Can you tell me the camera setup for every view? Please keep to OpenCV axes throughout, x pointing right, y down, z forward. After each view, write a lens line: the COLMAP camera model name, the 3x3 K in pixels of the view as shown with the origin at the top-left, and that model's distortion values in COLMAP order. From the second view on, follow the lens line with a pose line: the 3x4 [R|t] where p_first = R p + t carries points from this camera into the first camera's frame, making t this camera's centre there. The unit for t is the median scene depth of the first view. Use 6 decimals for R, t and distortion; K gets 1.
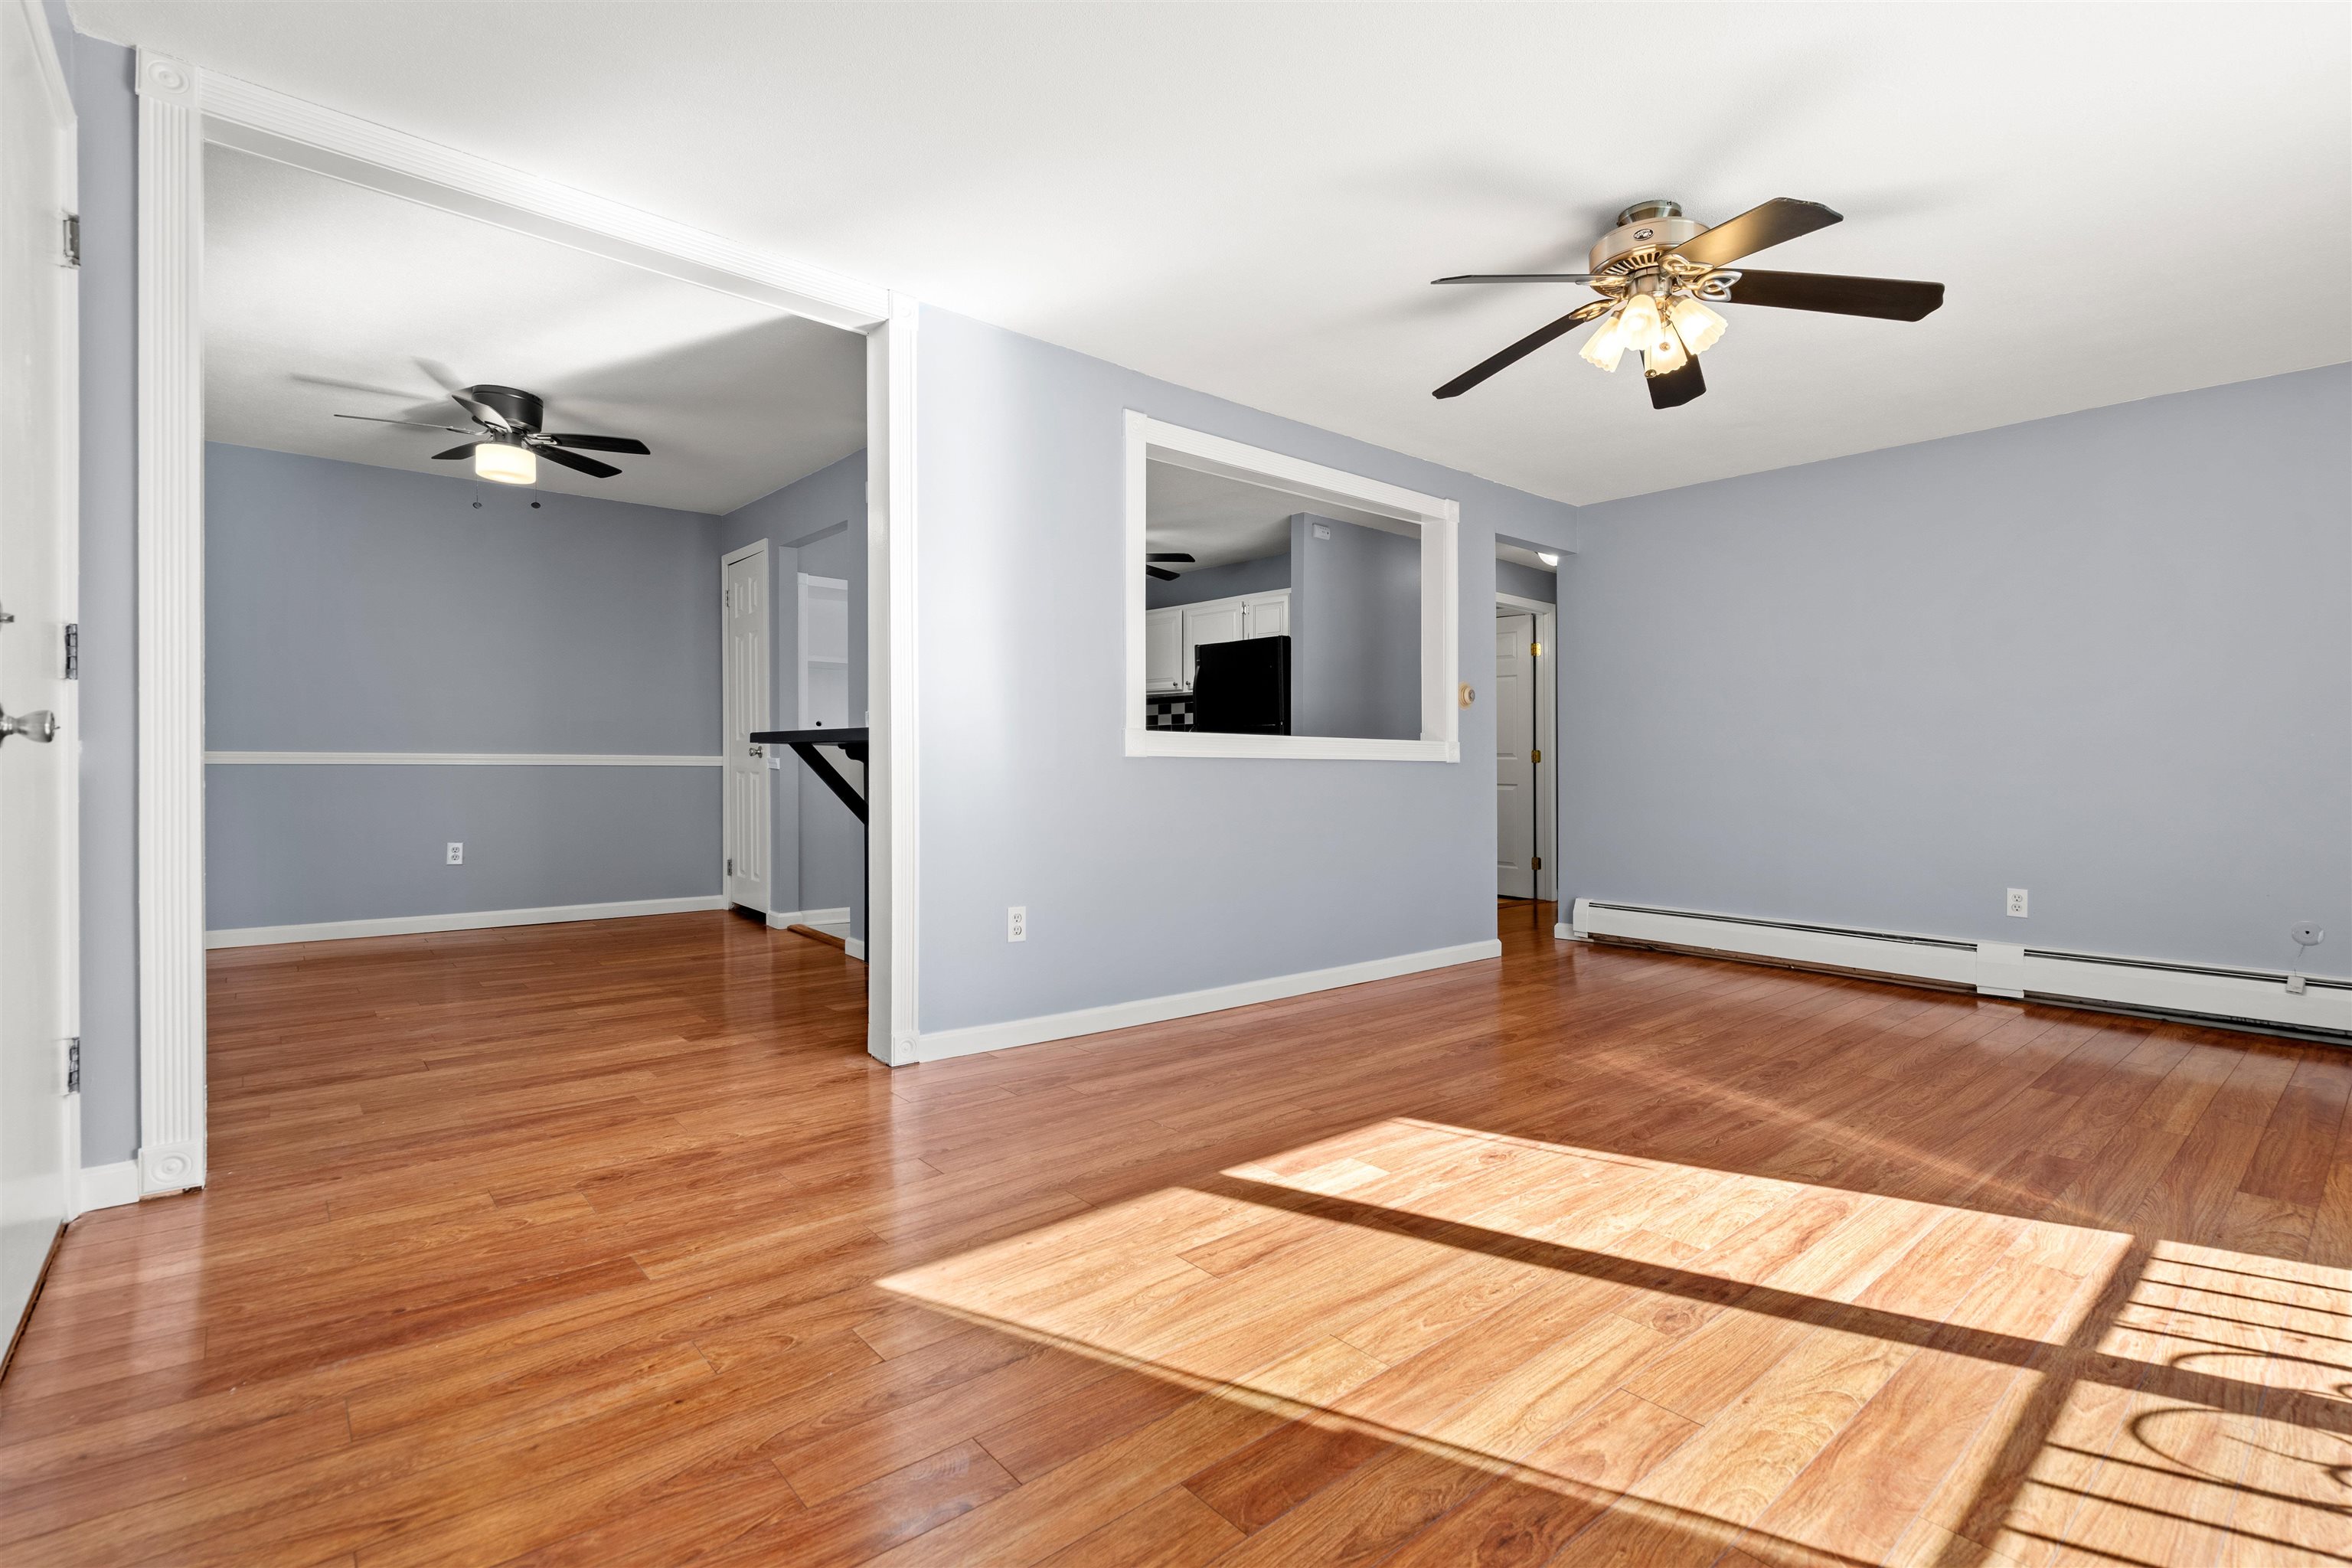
lens RADIAL K [[1070.9, 0, 1190.1], [0, 1070.9, 808.1], [0, 0, 1]] dist [0.000050, 0.000730]
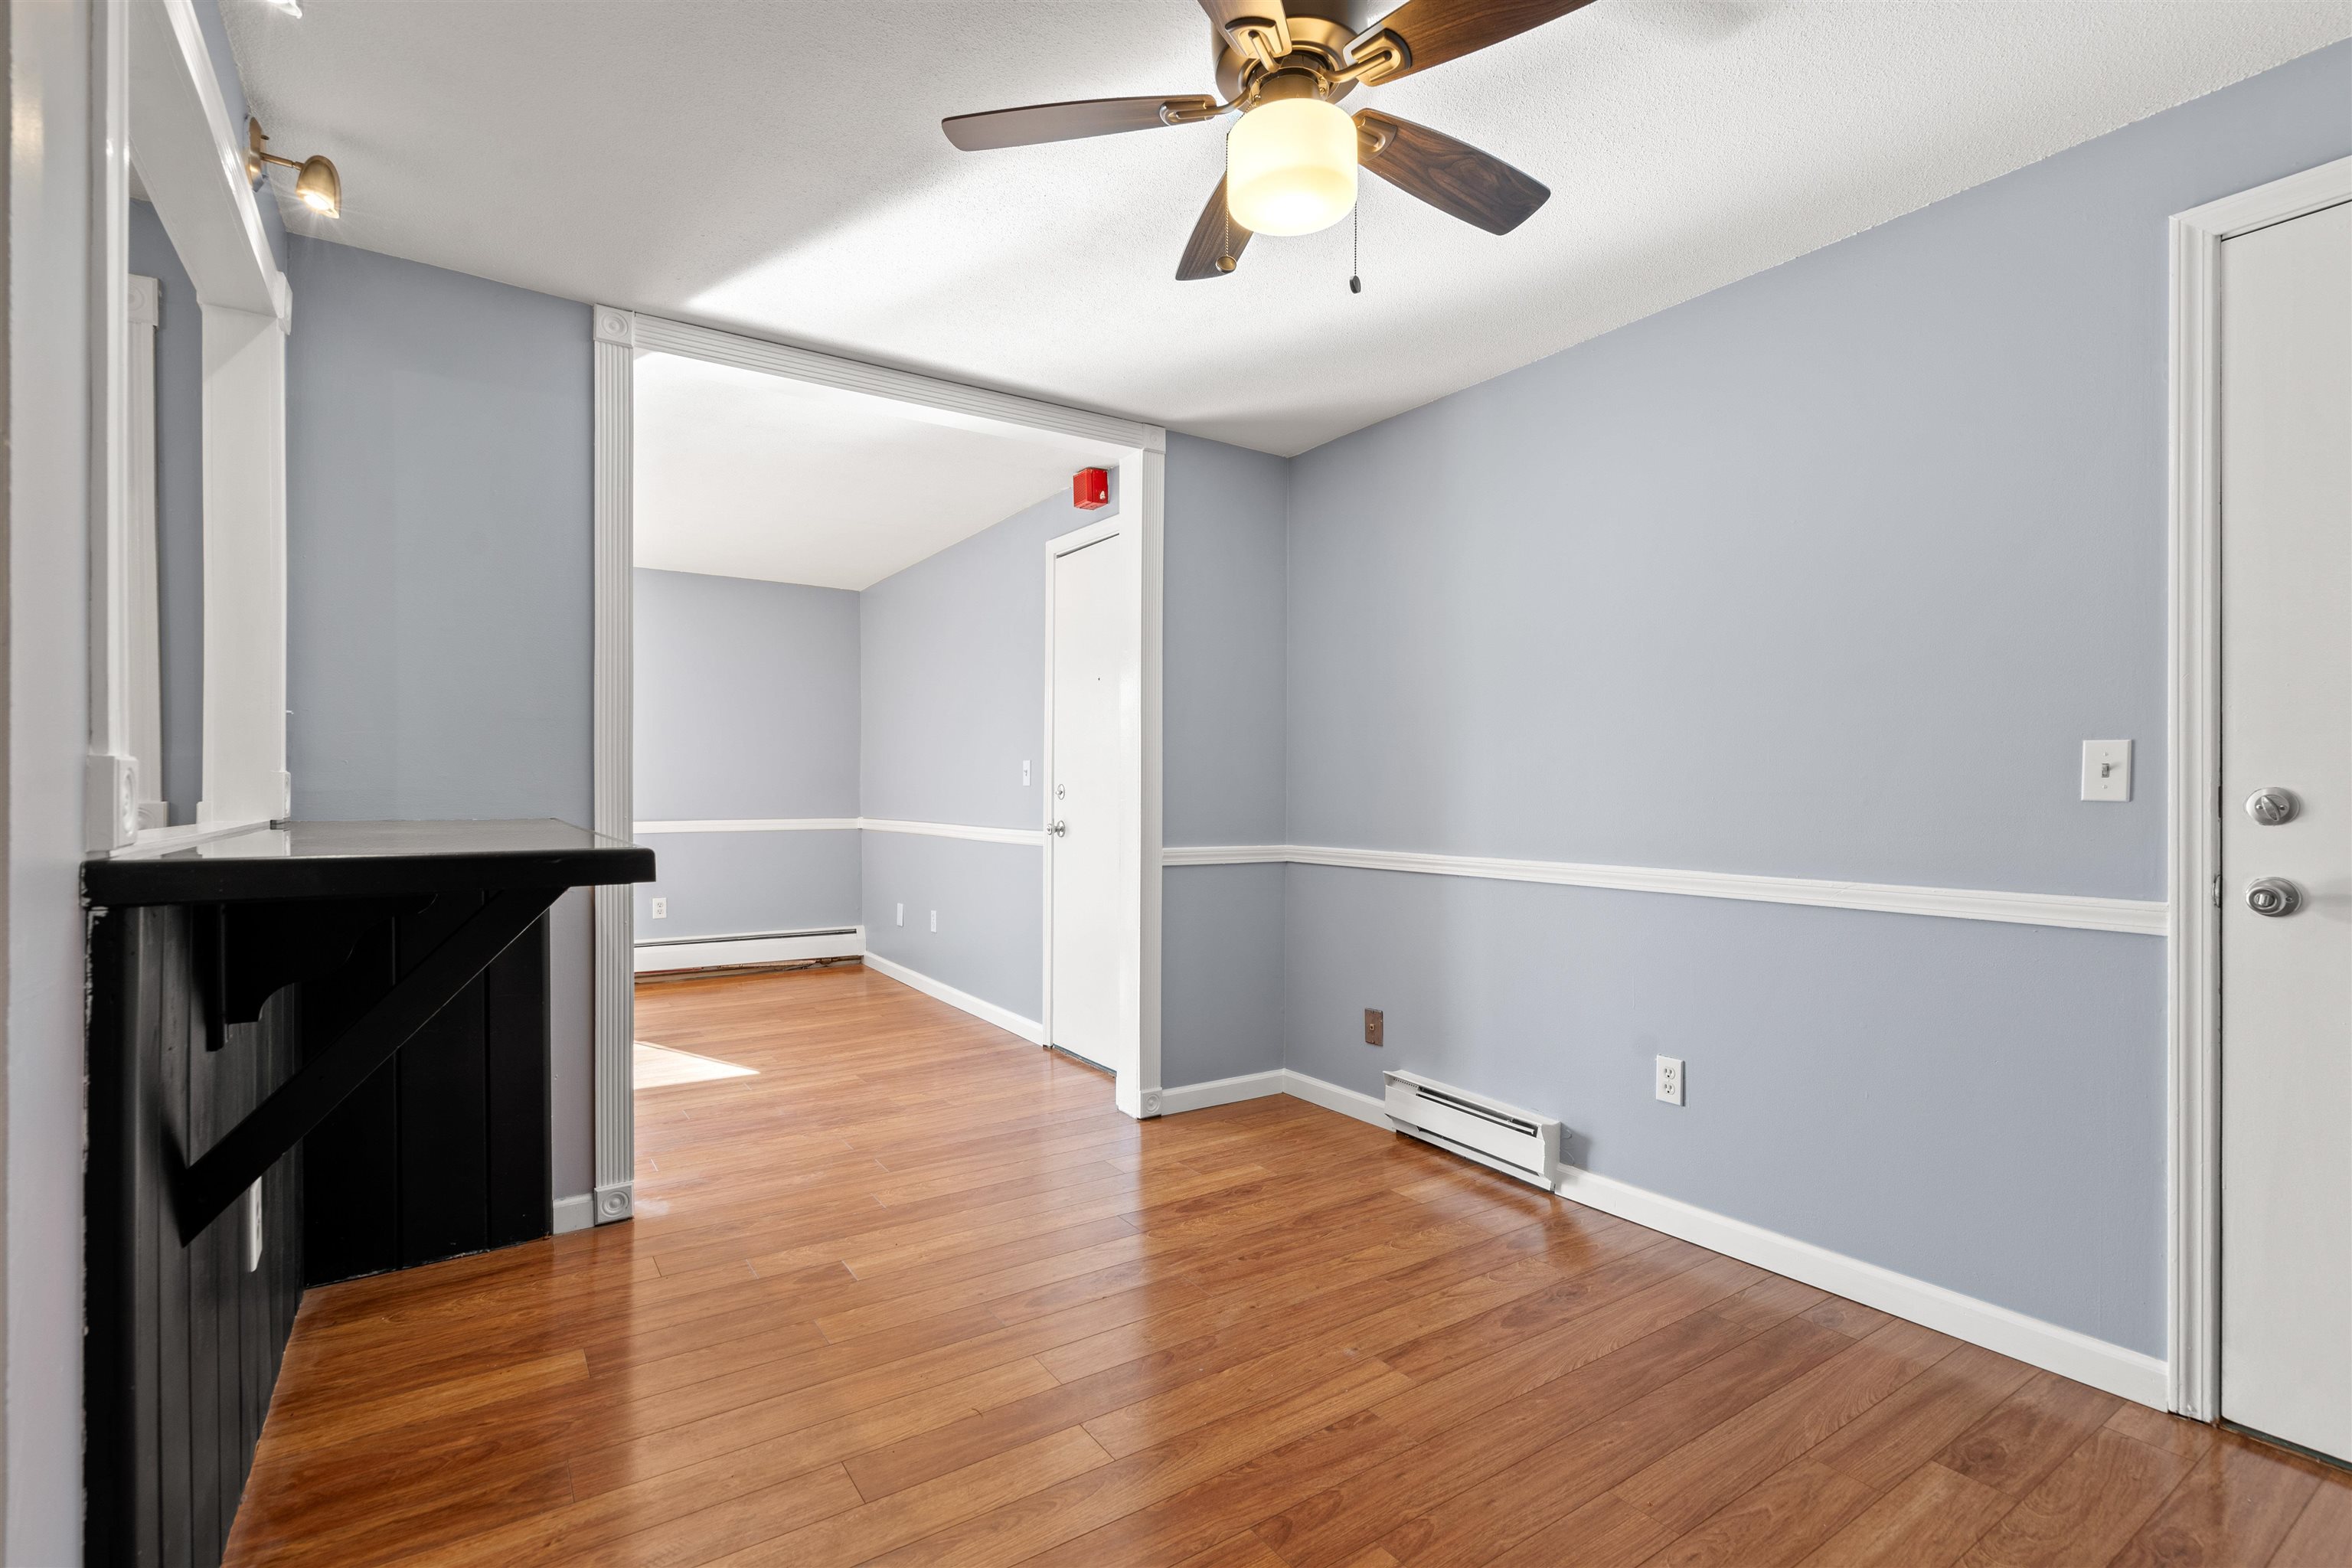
lens RADIAL K [[1081.1, 0, 1179.6], [0, 1081.1, 792.7], [0, 0, 1]] dist [-0.000868, 0.000540]
pose [[-0.991749, -0.017122, 0.127048, -1.051082], [-0.011664, 0.998982, 0.043579, -0.178483], [-0.127665, 0.041737, -0.990939, 2.261304]]
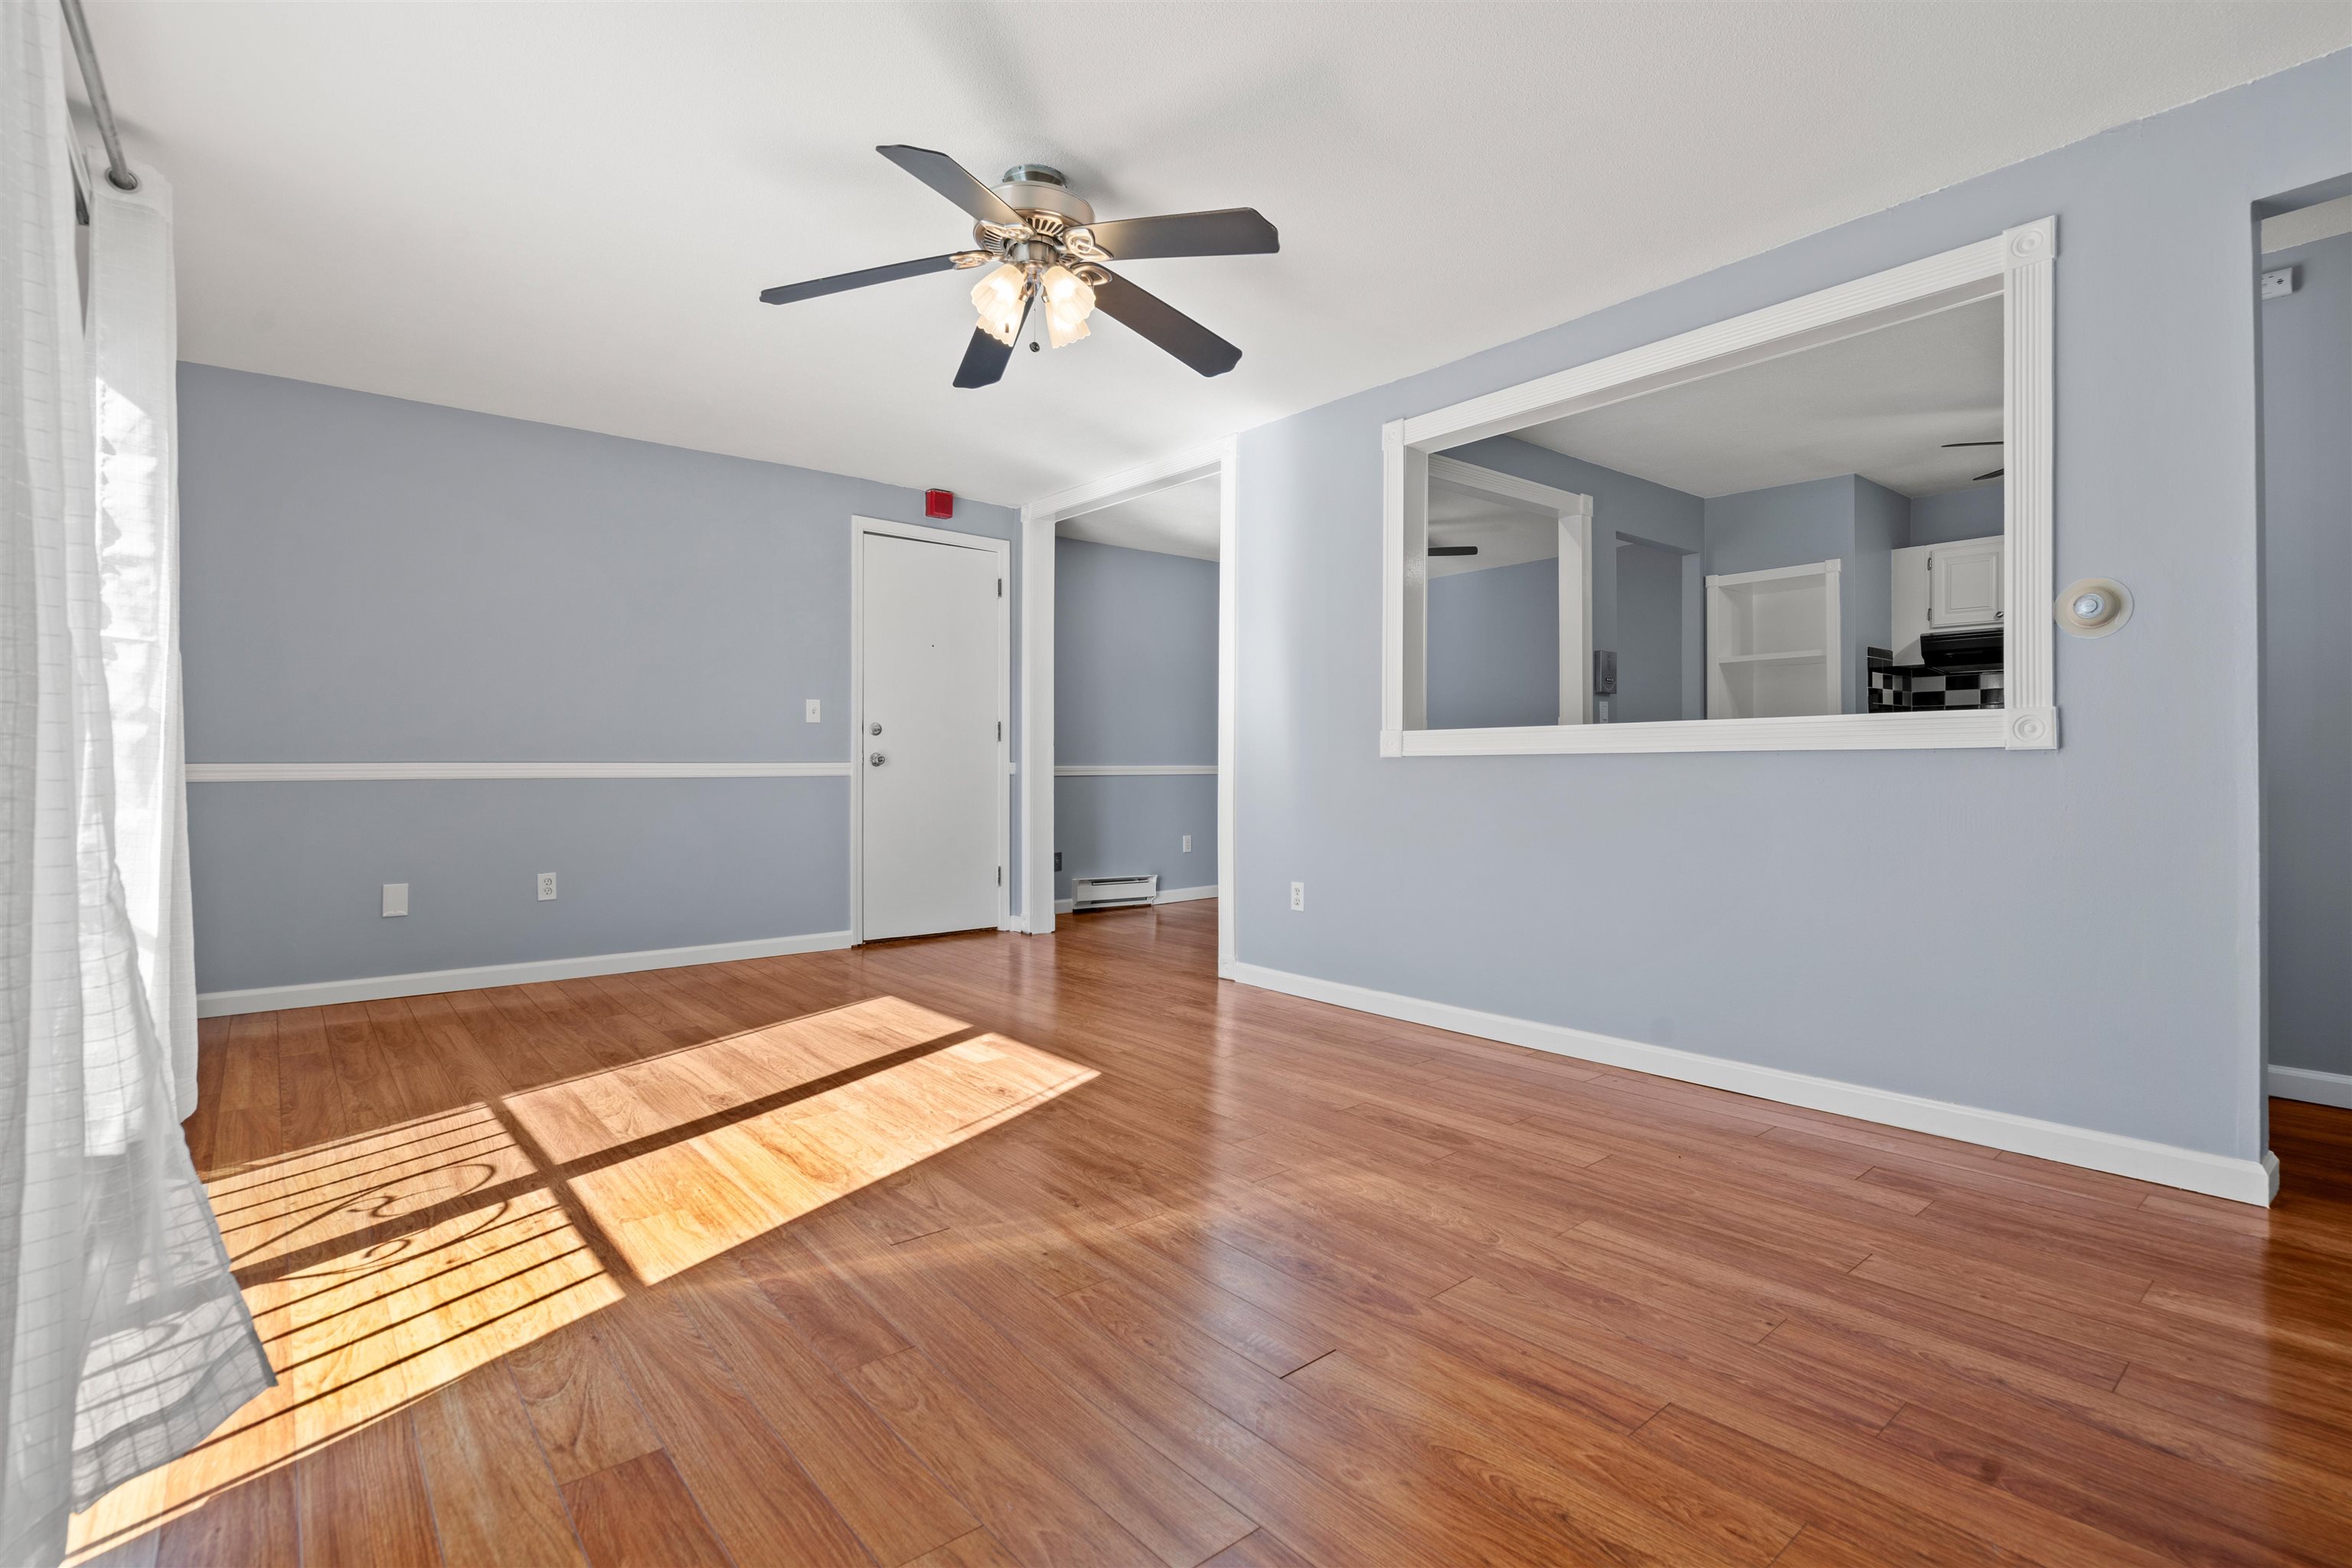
lens RADIAL K [[1098.5, 0, 1190.2], [0, 1098.5, 782.5], [0, 0, 1]] dist [0.013417, -0.000089]
pose [[-0.012236, -0.001059, -0.999925, 1.494485], [-0.037755, 0.999287, -0.000596, -0.022290], [0.999212, 0.037745, -0.012268, 1.209022]]
